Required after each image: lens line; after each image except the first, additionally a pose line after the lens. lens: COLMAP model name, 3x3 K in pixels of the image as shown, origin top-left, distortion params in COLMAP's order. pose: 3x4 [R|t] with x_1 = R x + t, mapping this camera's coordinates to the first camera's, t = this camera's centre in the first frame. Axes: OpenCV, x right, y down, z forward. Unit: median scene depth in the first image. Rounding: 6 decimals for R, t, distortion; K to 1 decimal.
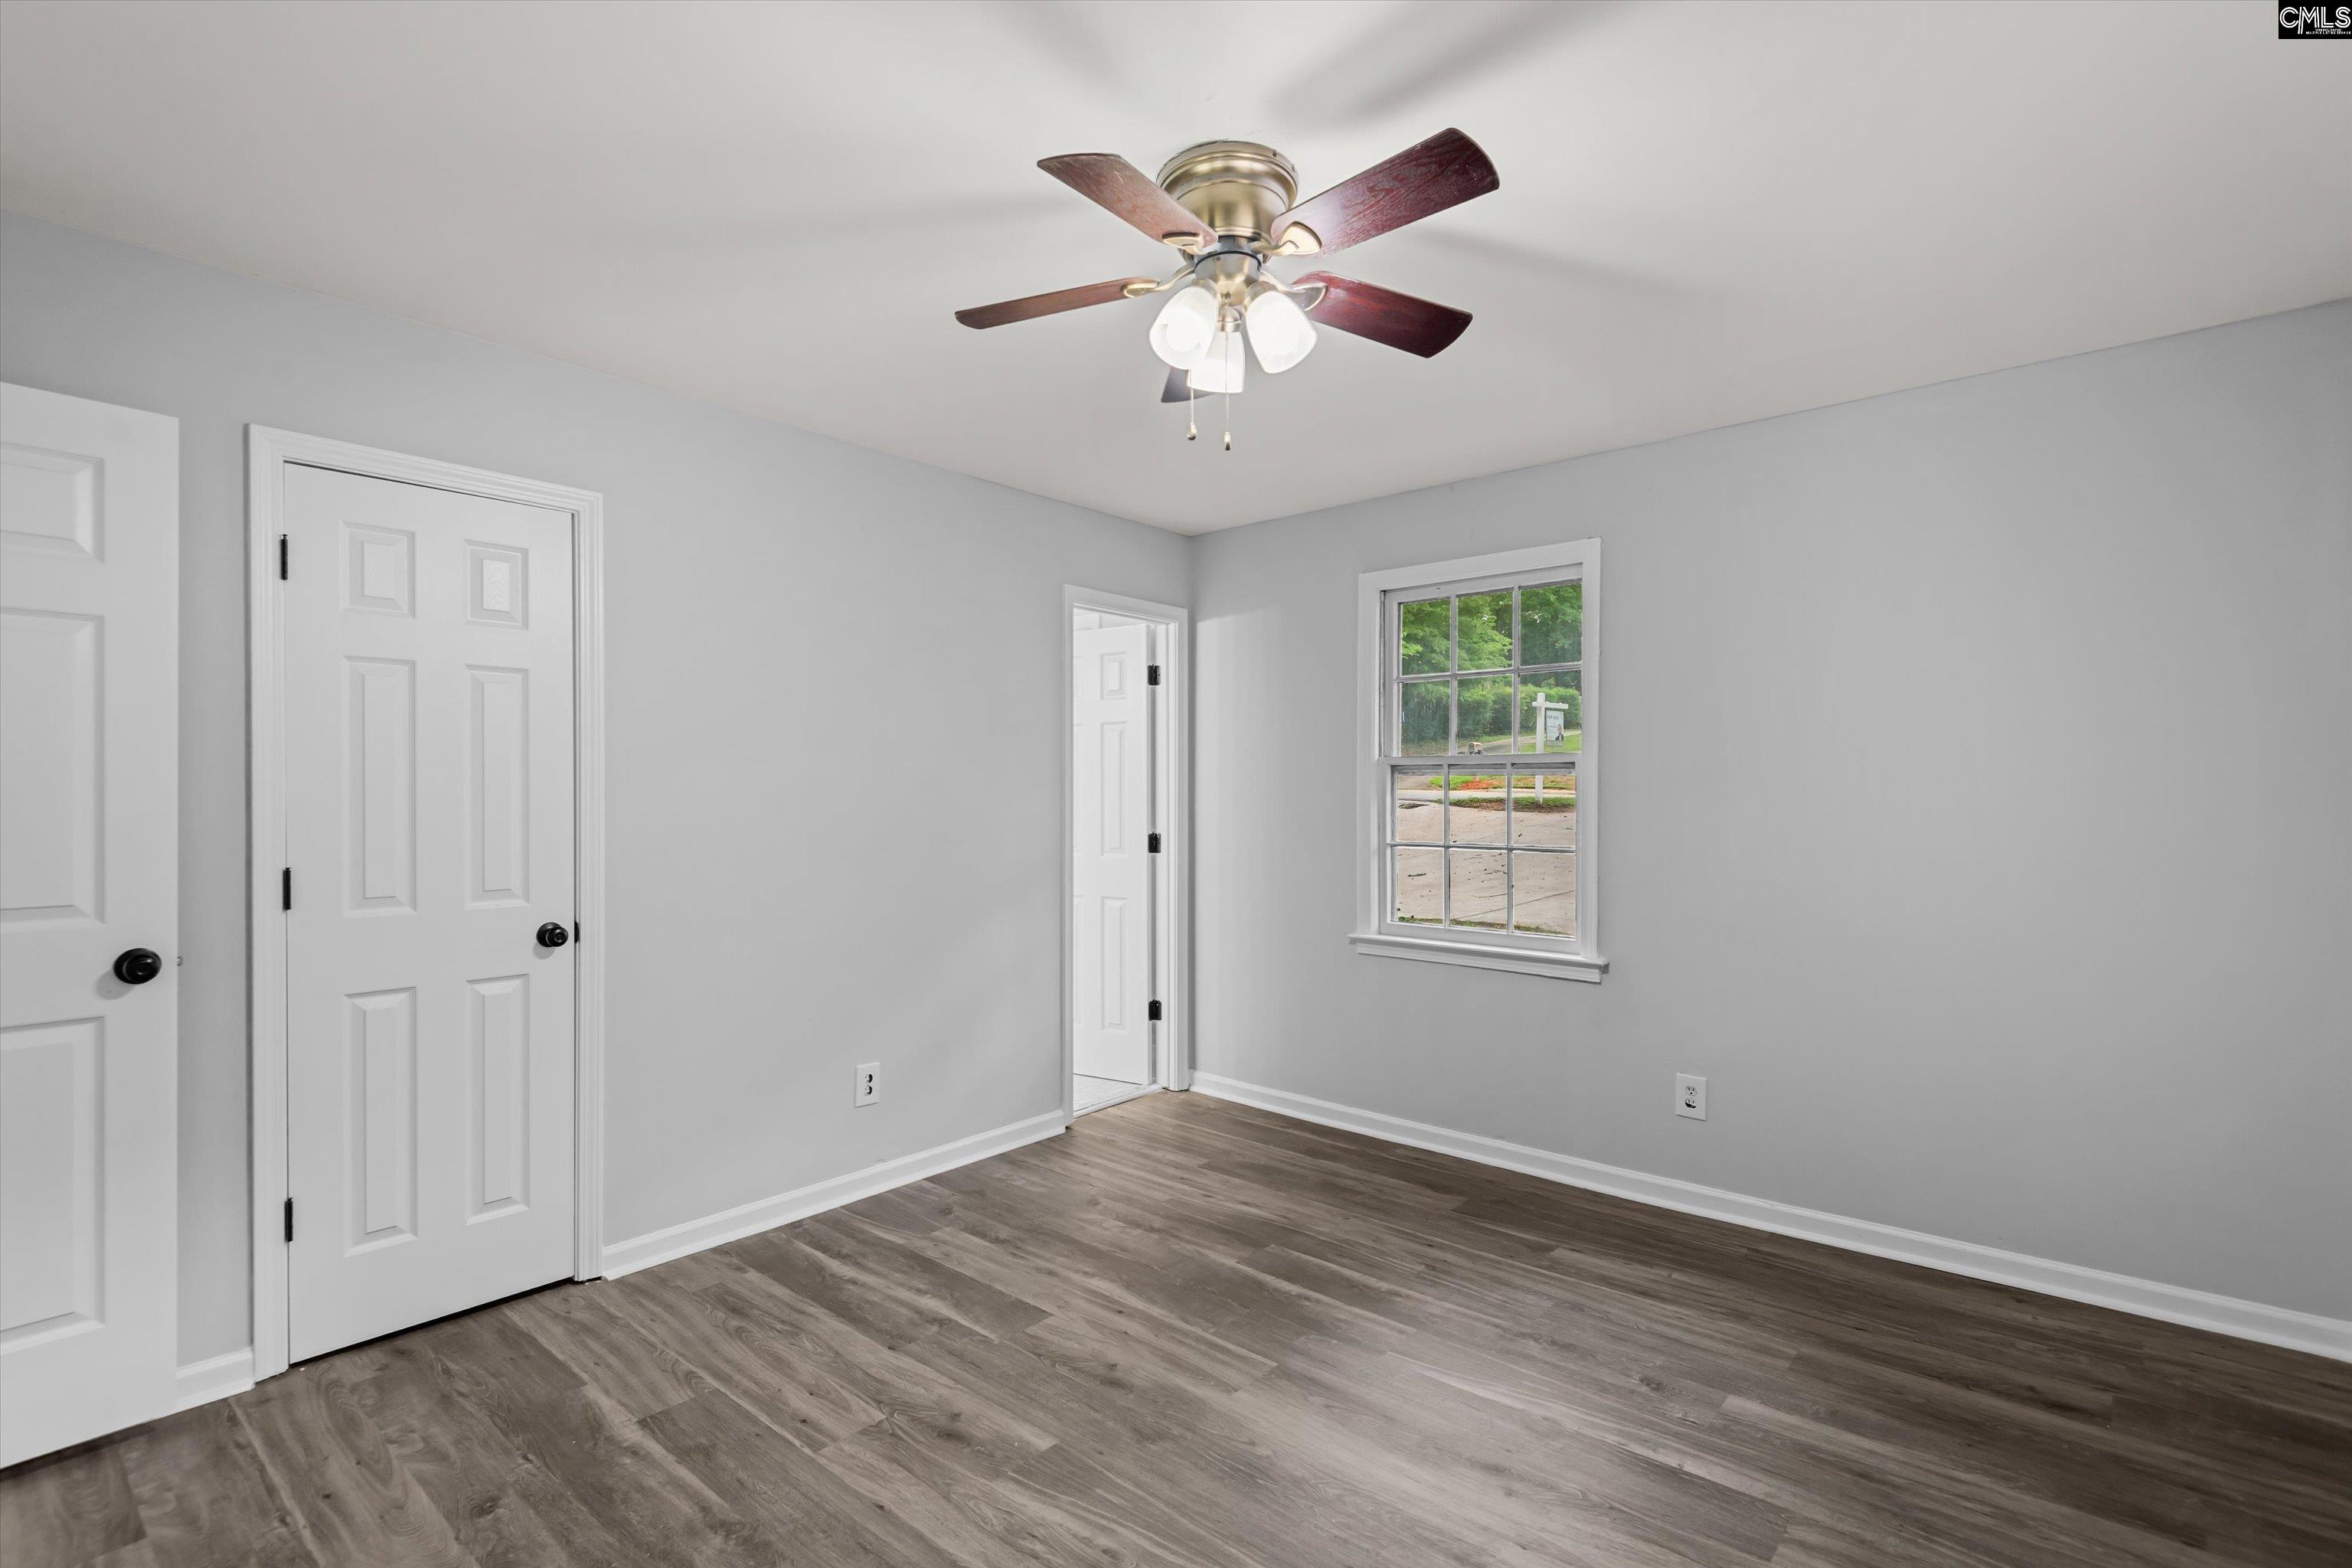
lens RADIAL K [[1075.5, 0, 1164.7], [0, 1075.5, 776.1], [0, 0, 1]] dist [0.024594, -0.015791]
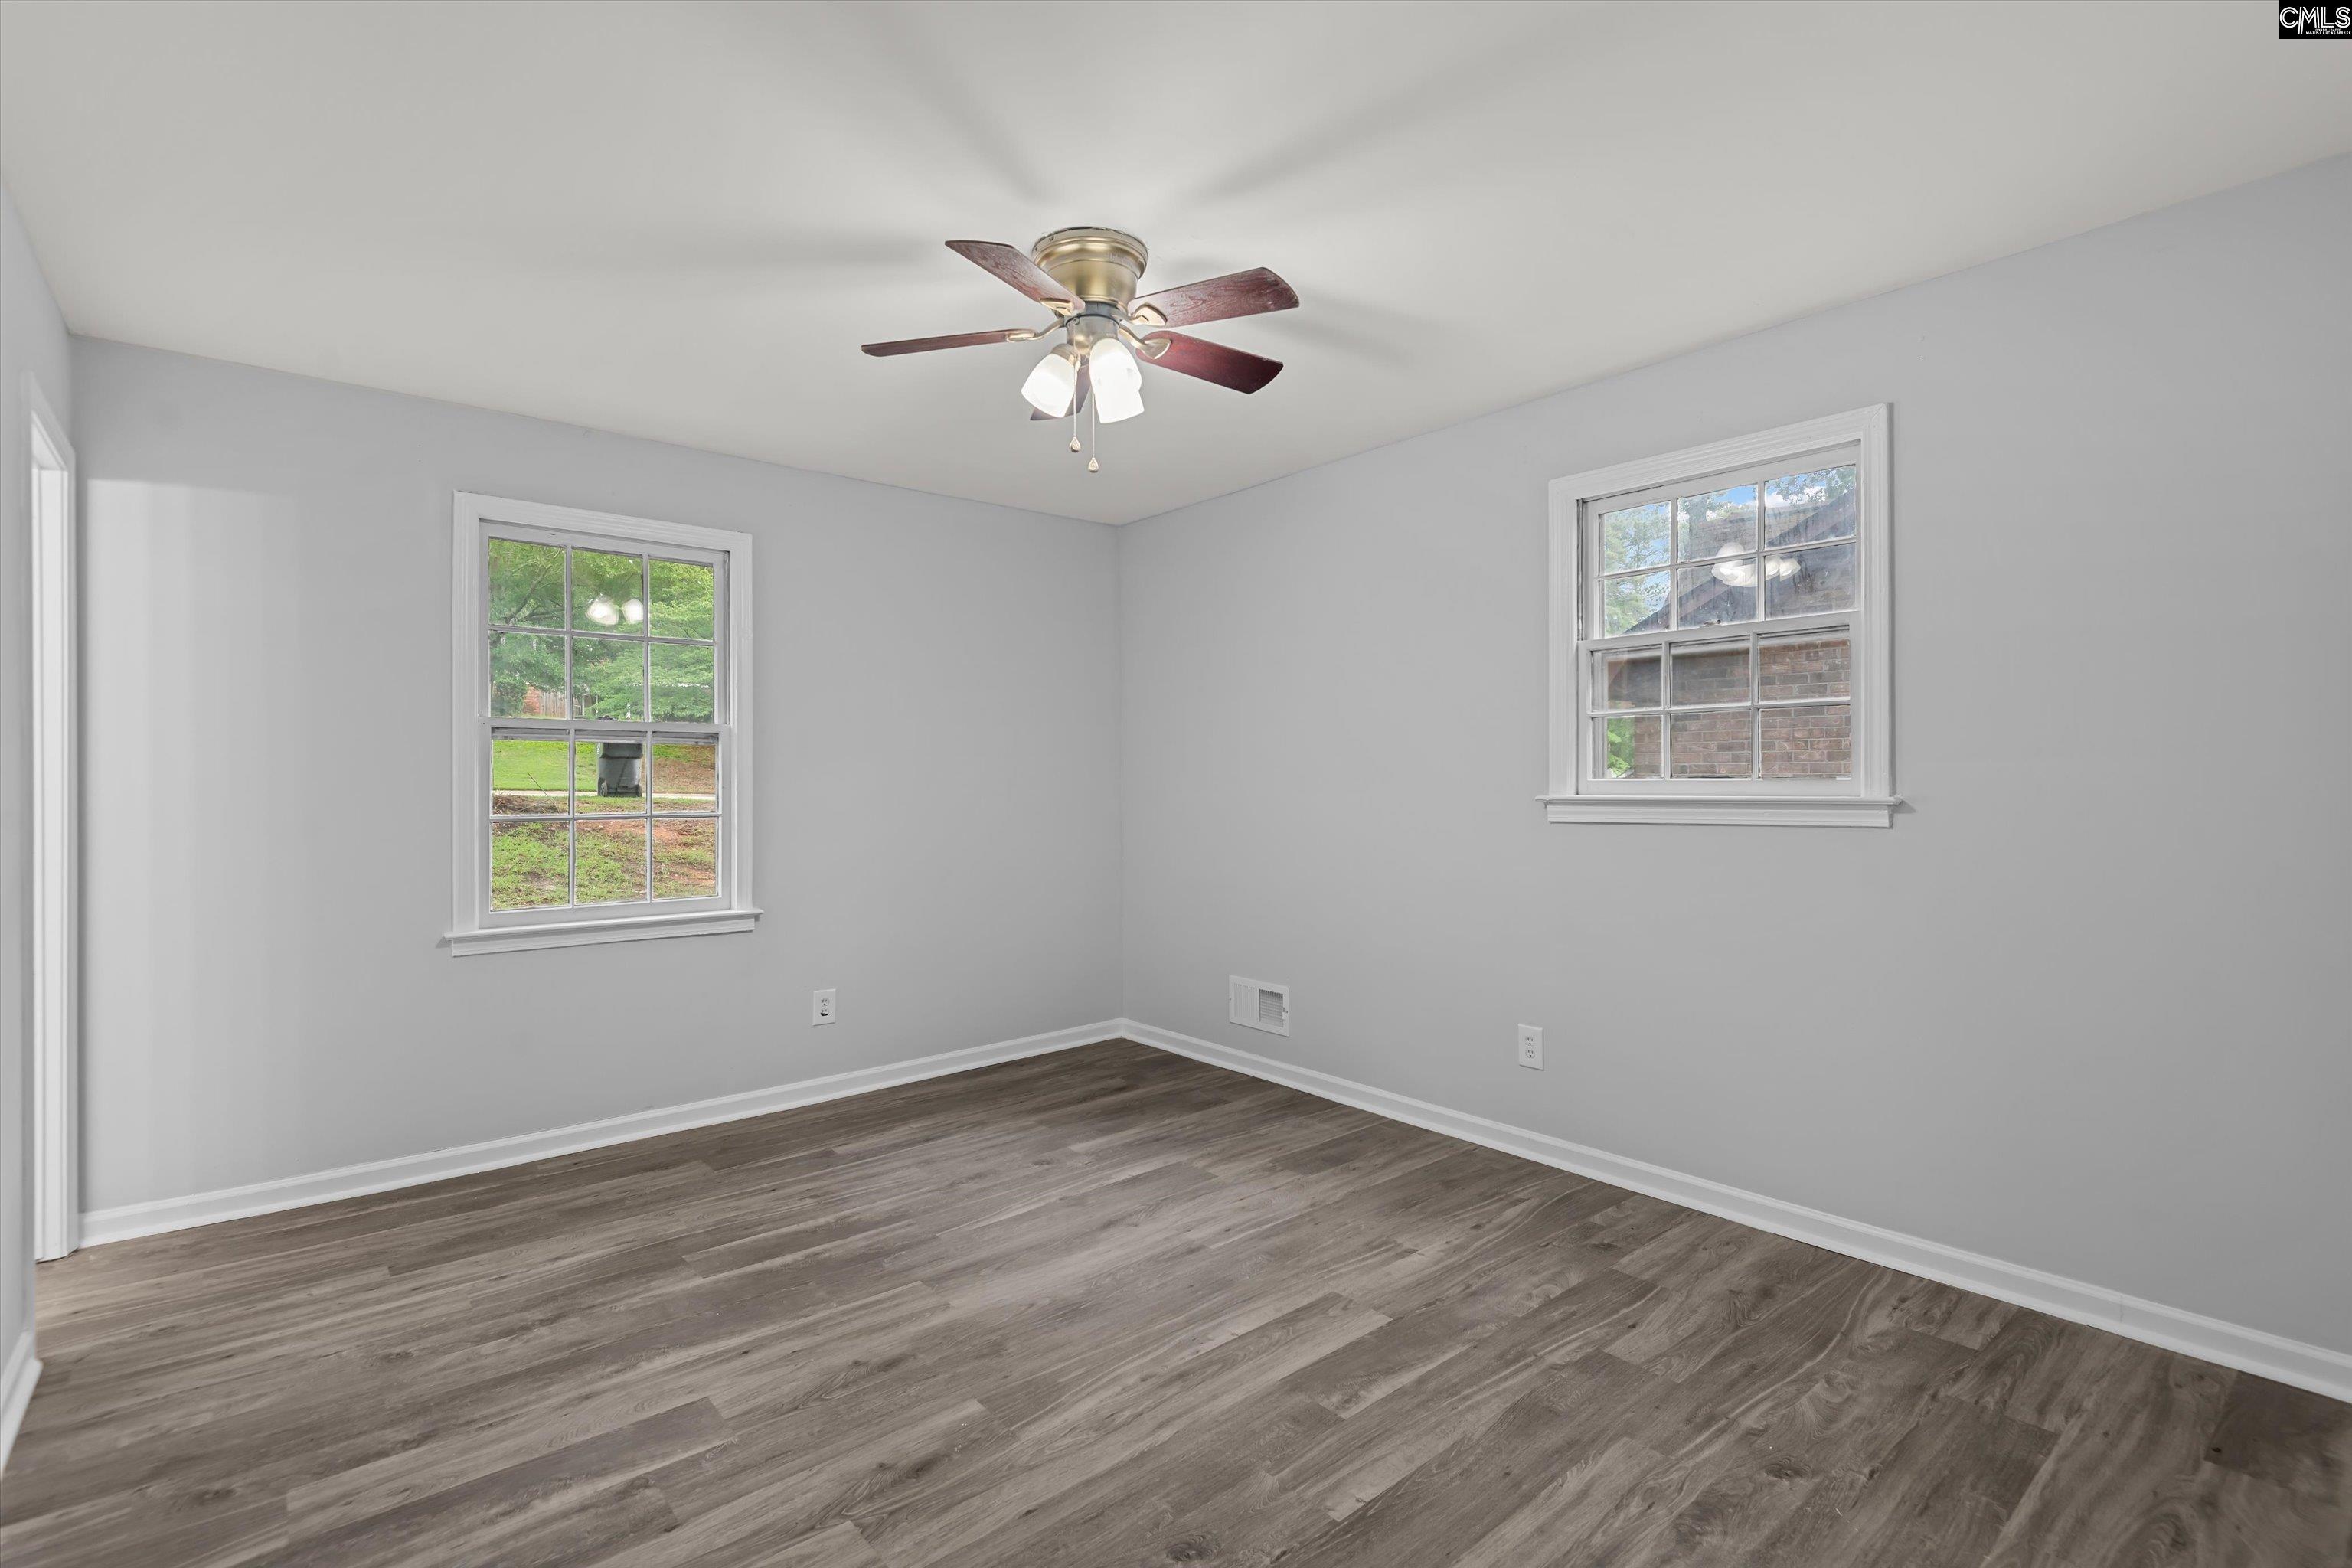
lens RADIAL K [[1075.5, 0, 1164.7], [0, 1075.5, 776.1], [0, 0, 1]] dist [0.024594, -0.015791]
pose [[0.175685, -0.006126, 0.984427, -0.764841], [-0.006643, 0.999950, 0.007408, 0.030808], [-0.984424, -0.007841, 0.175635, 0.491755]]
